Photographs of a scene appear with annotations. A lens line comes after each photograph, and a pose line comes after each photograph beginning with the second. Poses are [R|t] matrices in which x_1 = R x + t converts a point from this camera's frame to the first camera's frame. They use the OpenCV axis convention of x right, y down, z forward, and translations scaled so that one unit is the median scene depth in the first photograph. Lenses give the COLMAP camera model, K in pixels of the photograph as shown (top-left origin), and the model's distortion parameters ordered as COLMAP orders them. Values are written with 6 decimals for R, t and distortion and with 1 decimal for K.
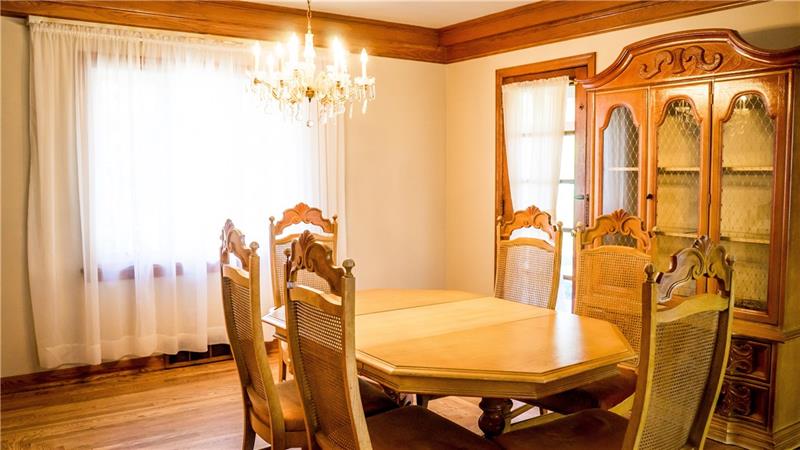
lens RADIAL K [[673.2, 0, 398.8], [0, 673.2, 222.2], [0, 0, 1]] dist [-0.060986, 0.002789]
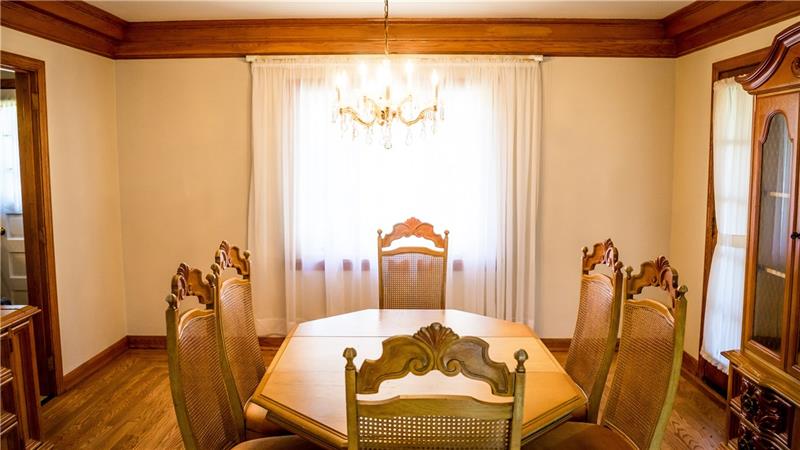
lens RADIAL K [[646.5, 0, 400.0], [0, 646.5, 228.0], [0, 0, 1]] dist [-0.095415, 0.026624]
pose [[0.814966, 0.065155, -0.575834, 0.393009], [-0.042313, 0.997697, 0.053003, -0.061013], [0.577962, -0.018831, 0.815847, 0.162411]]
